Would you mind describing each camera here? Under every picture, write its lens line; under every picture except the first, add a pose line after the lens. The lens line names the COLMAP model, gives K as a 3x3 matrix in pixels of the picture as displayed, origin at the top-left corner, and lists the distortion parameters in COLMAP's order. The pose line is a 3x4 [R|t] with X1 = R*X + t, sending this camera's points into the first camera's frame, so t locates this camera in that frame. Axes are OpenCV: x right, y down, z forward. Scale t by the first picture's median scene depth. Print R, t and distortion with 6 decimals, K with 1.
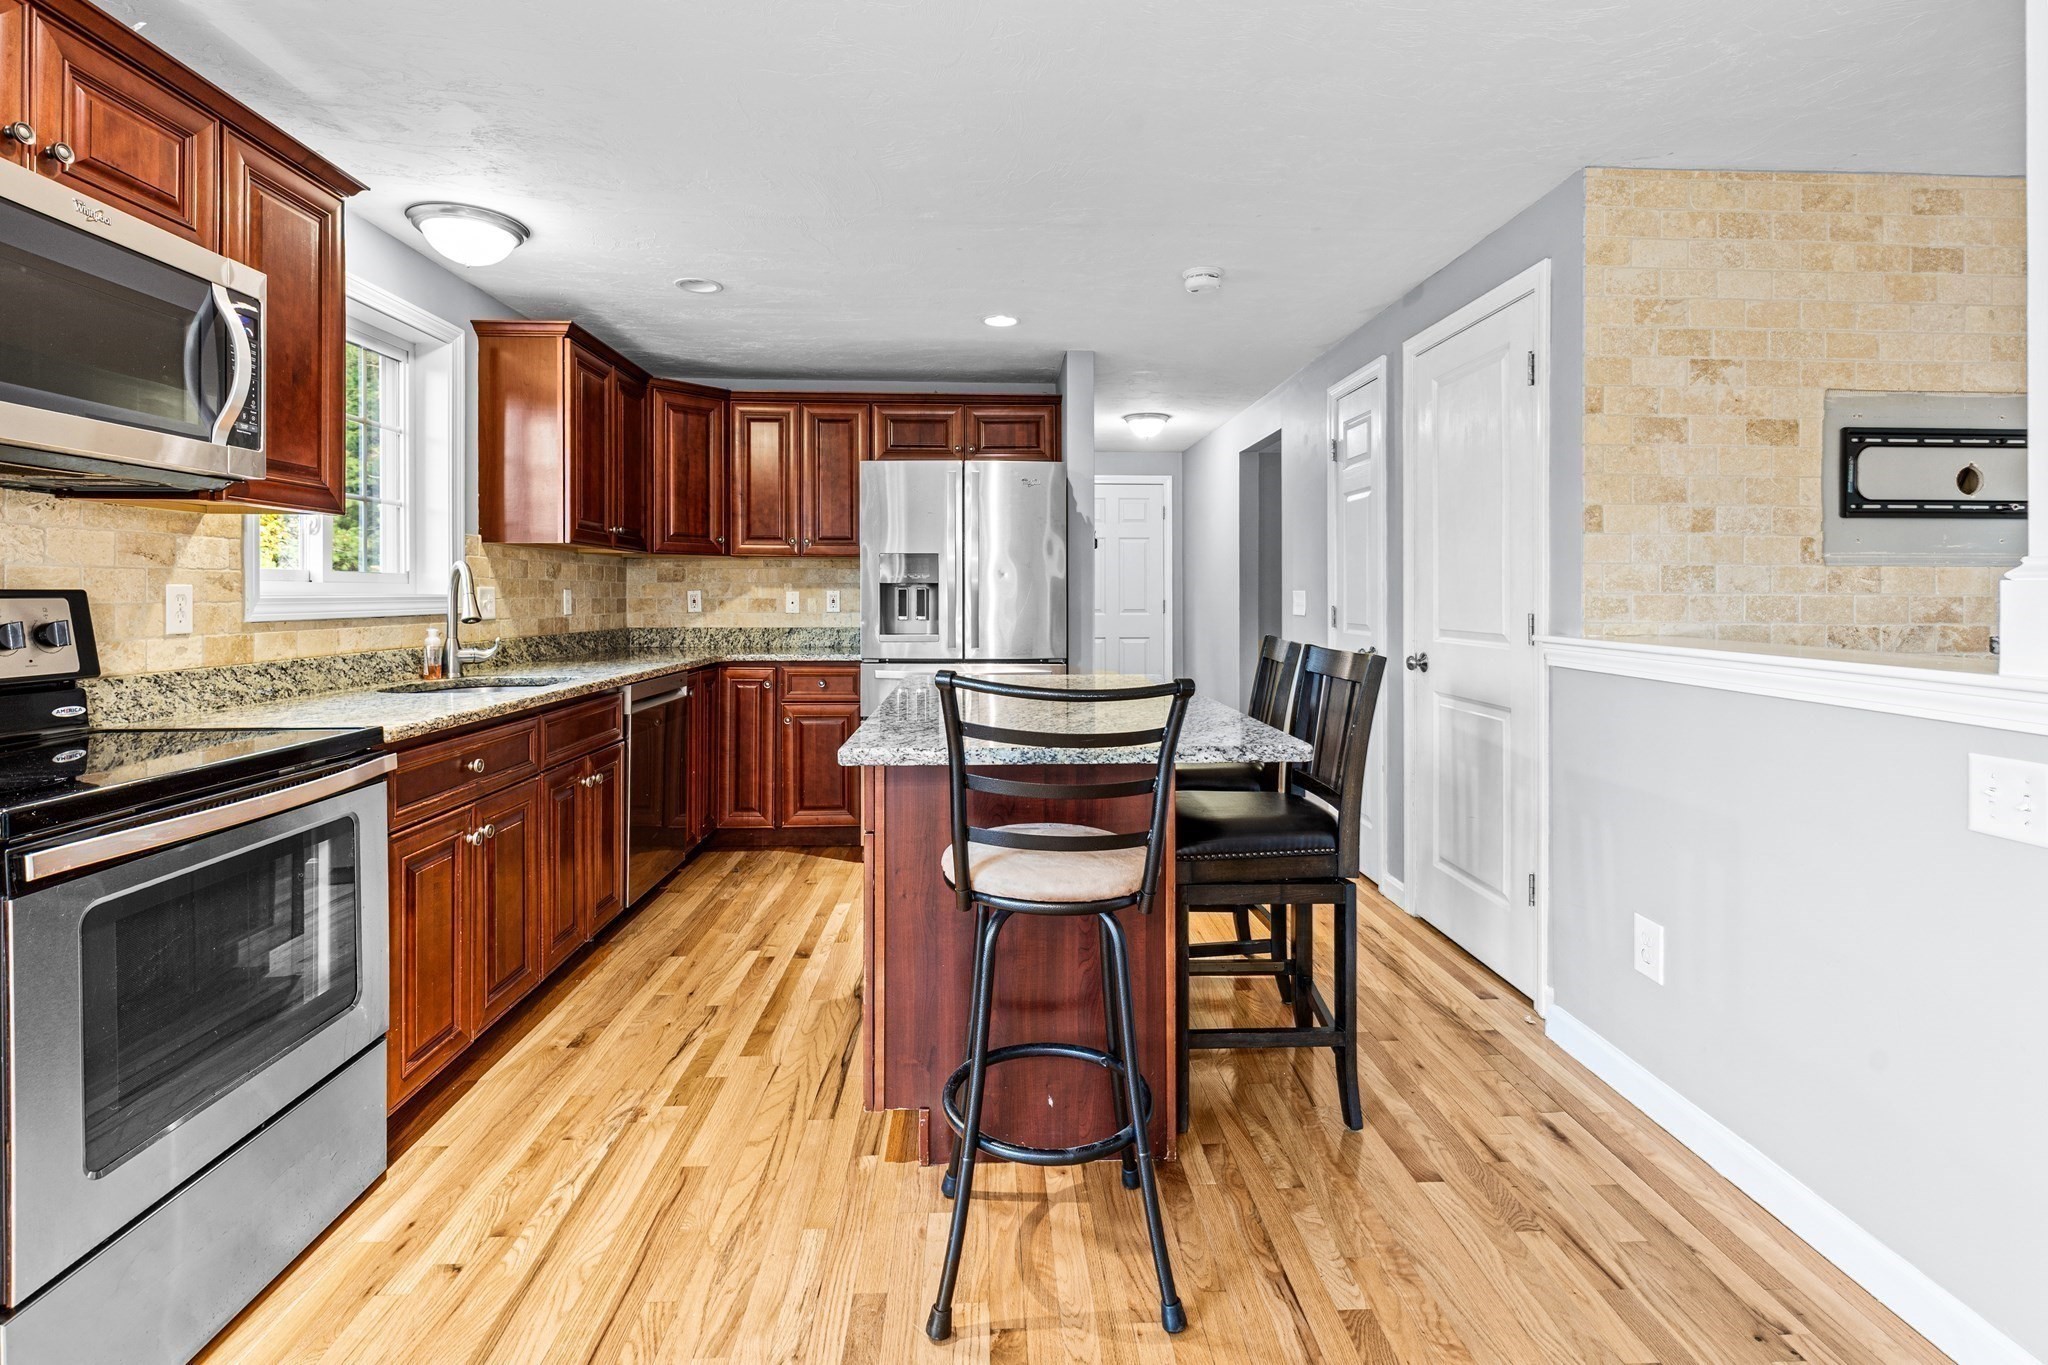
lens RADIAL K [[962.2, 0, 1035.5], [0, 962.2, 596.3], [0, 0, 1]] dist [0.000089, -0.002064]
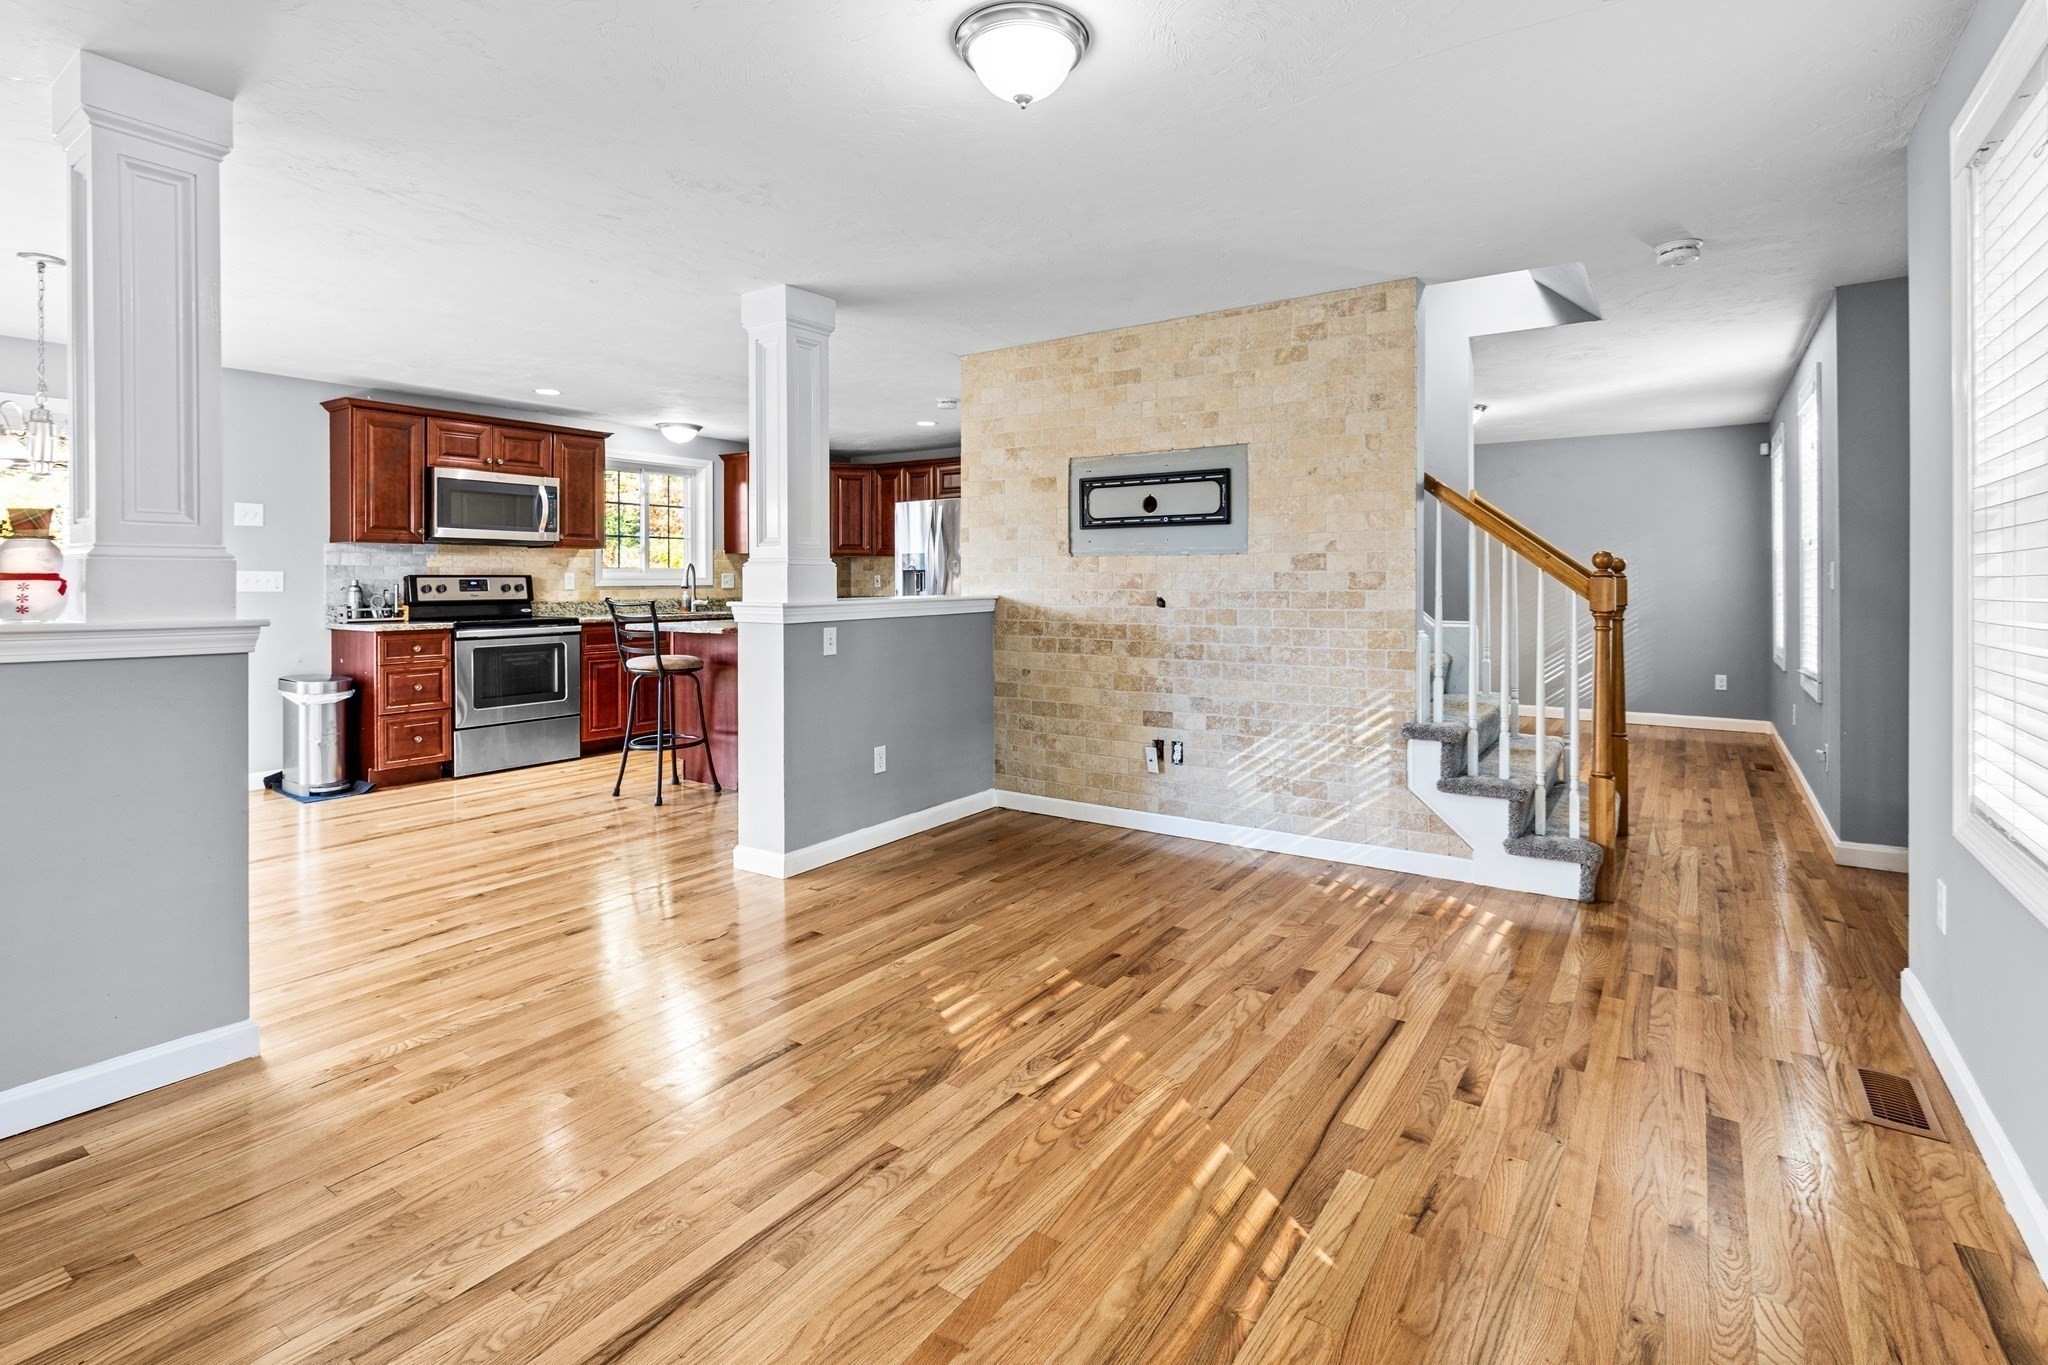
lens RADIAL K [[962.2, 0, 1020.6], [0, 962.2, 580.1], [0, 0, 1]] dist [0.000089, -0.002064]
pose [[0.791365, -0.002643, -0.611338, 1.859492], [0.001174, 0.999995, -0.002803, 0.016798], [0.611343, 0.001500, 0.791365, -0.480629]]
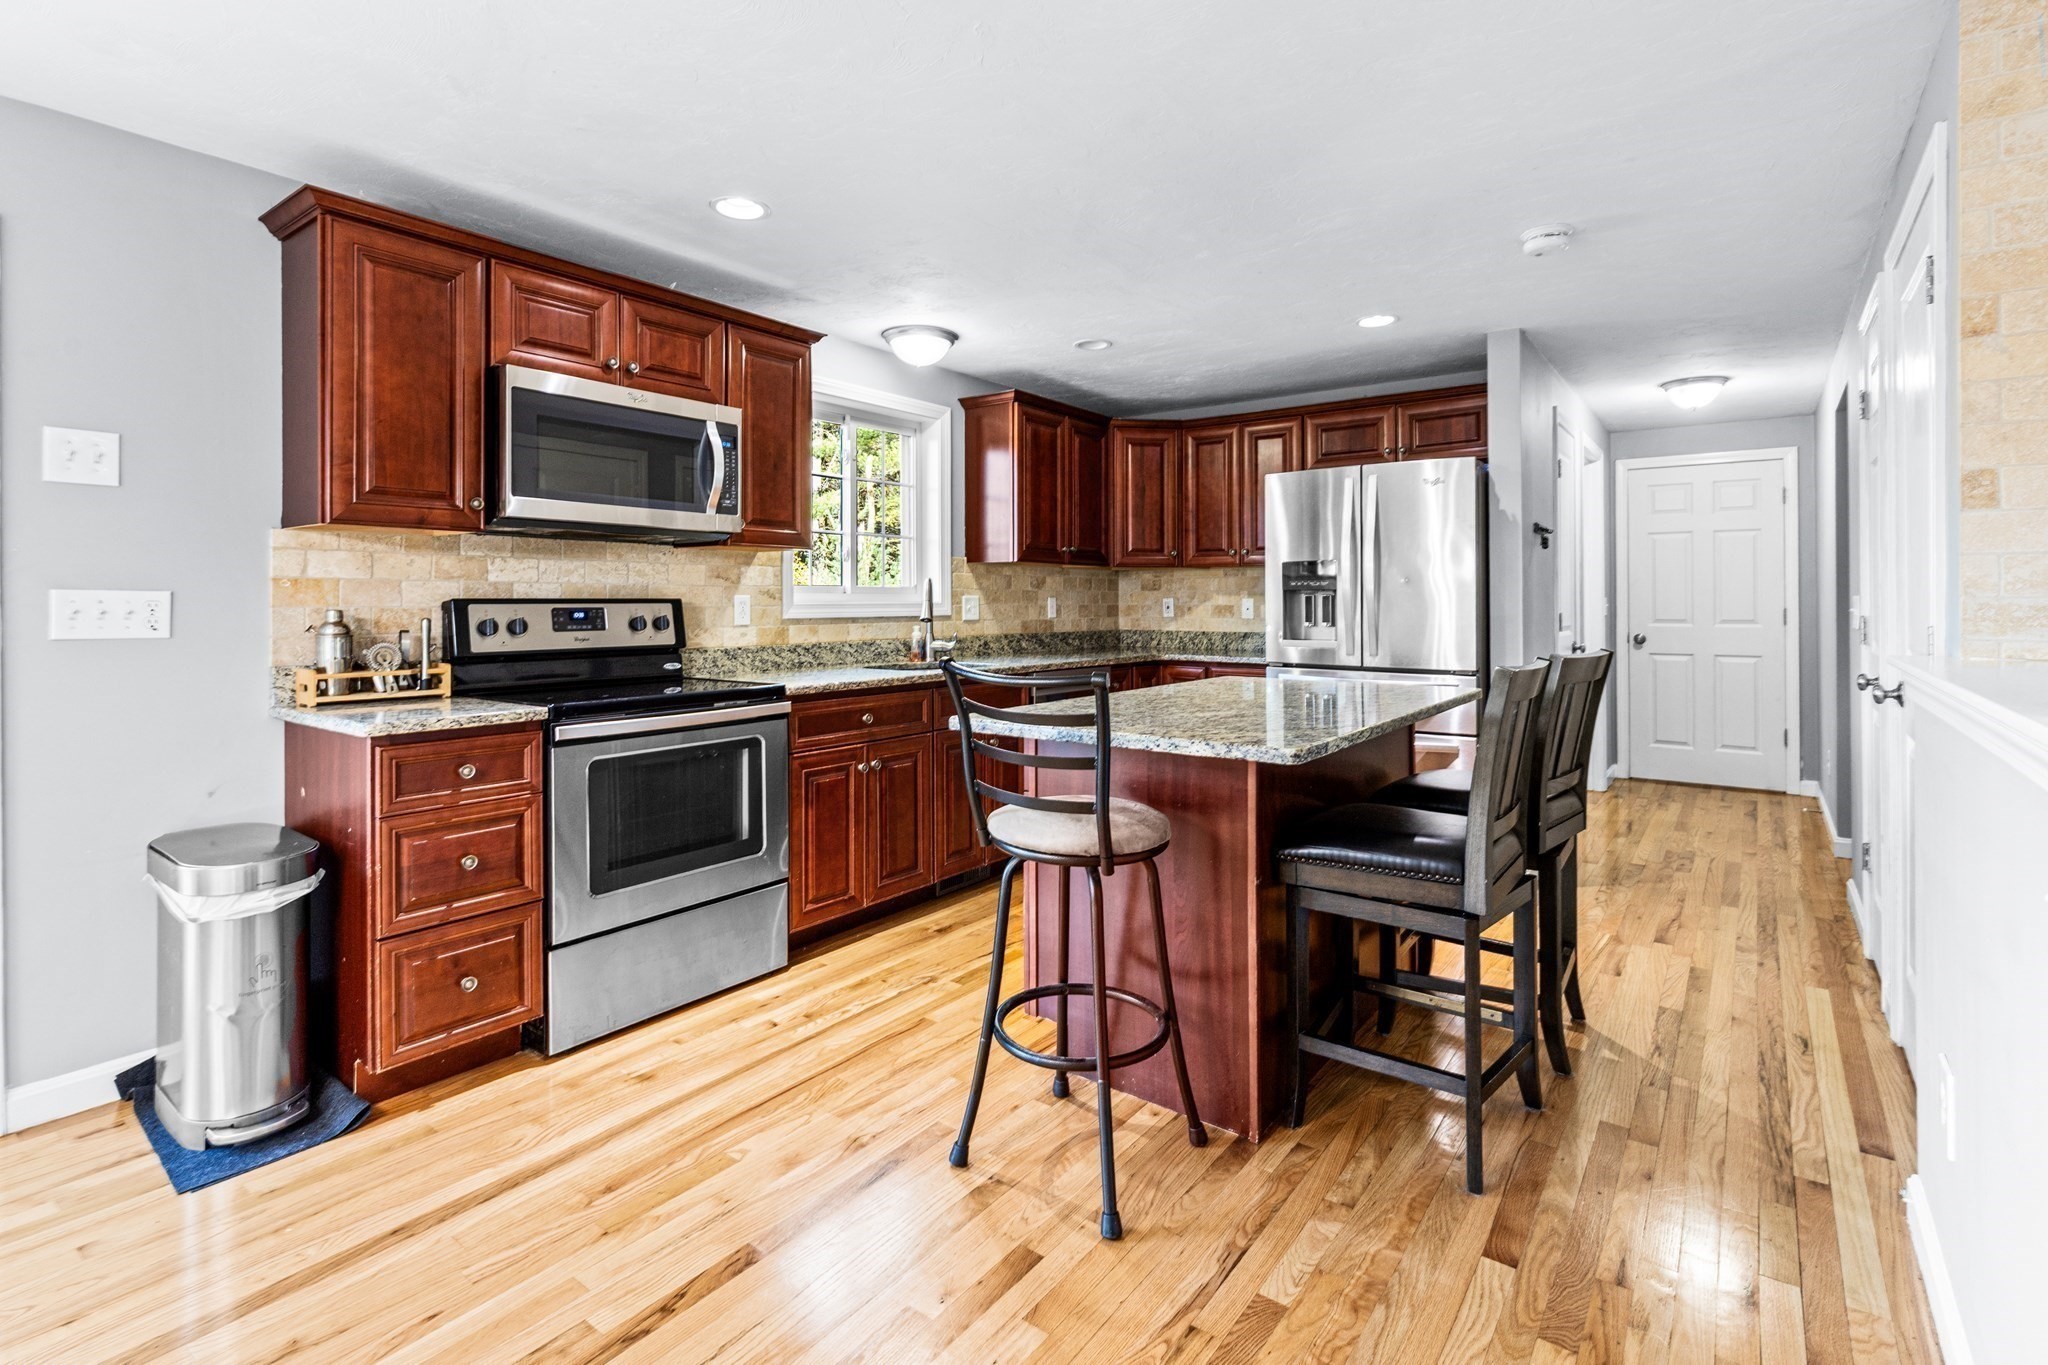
lens RADIAL K [[962.2, 0, 1018.0], [0, 962.2, 601.8], [0, 0, 1]] dist [0.000089, -0.002064]
pose [[0.763242, -0.001211, -0.646112, 0.487707], [-0.000203, 0.999998, -0.002115, 0.001829], [0.646113, 0.001746, 0.763240, 0.028795]]
